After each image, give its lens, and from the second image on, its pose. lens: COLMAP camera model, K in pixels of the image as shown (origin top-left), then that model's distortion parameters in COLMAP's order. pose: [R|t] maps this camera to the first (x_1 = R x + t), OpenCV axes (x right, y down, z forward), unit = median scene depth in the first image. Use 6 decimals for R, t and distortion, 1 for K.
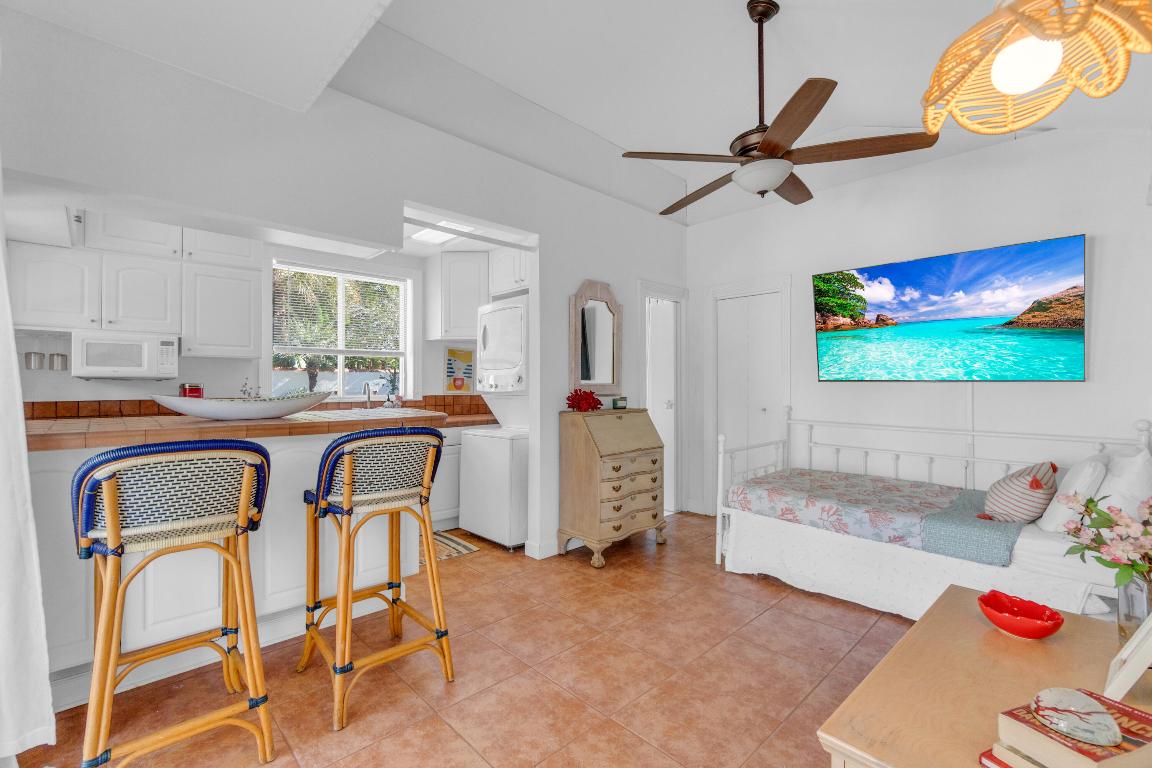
lens RADIAL K [[502.4, 0, 569.9], [0, 502.4, 386.0], [0, 0, 1]] dist [-0.005318, 0.000837]
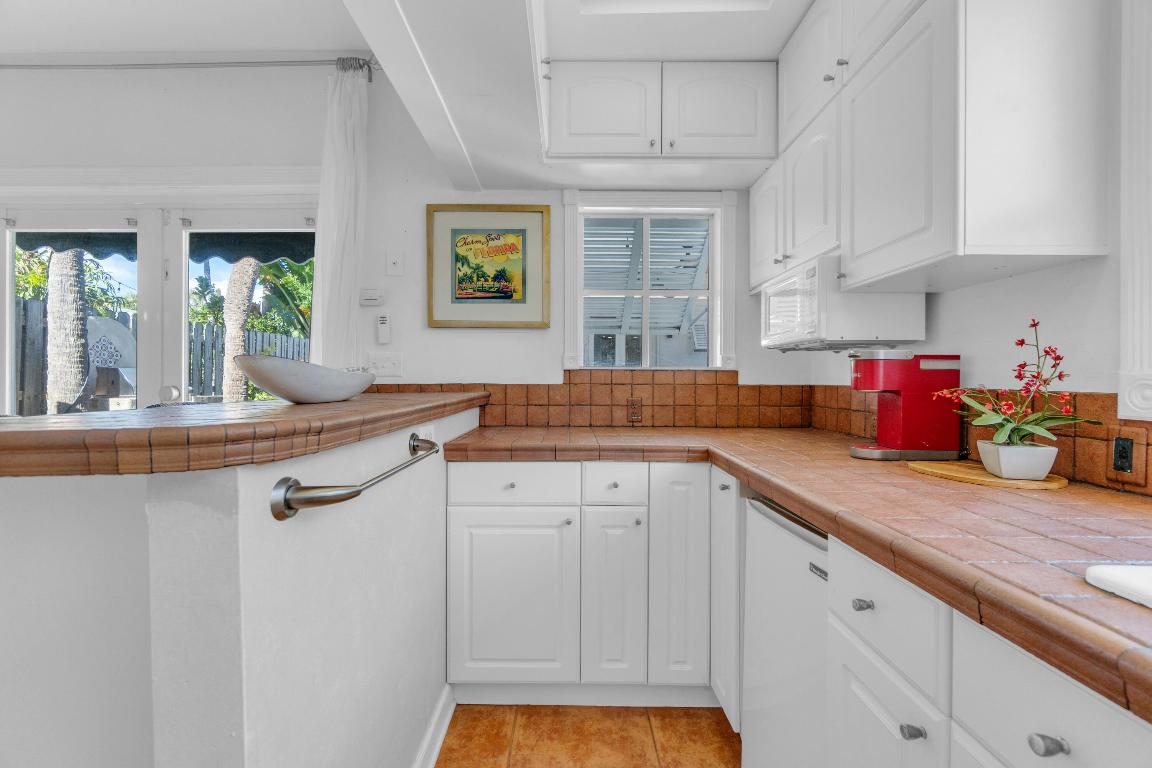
lens RADIAL K [[502.4, 0, 565.2], [0, 502.4, 378.9], [0, 0, 1]] dist [-0.005318, 0.000837]
pose [[-0.700106, -0.005192, -0.714020, -0.249029], [-0.009332, 0.999955, 0.001879, 0.020410], [0.713978, 0.007979, -0.700123, 1.069295]]
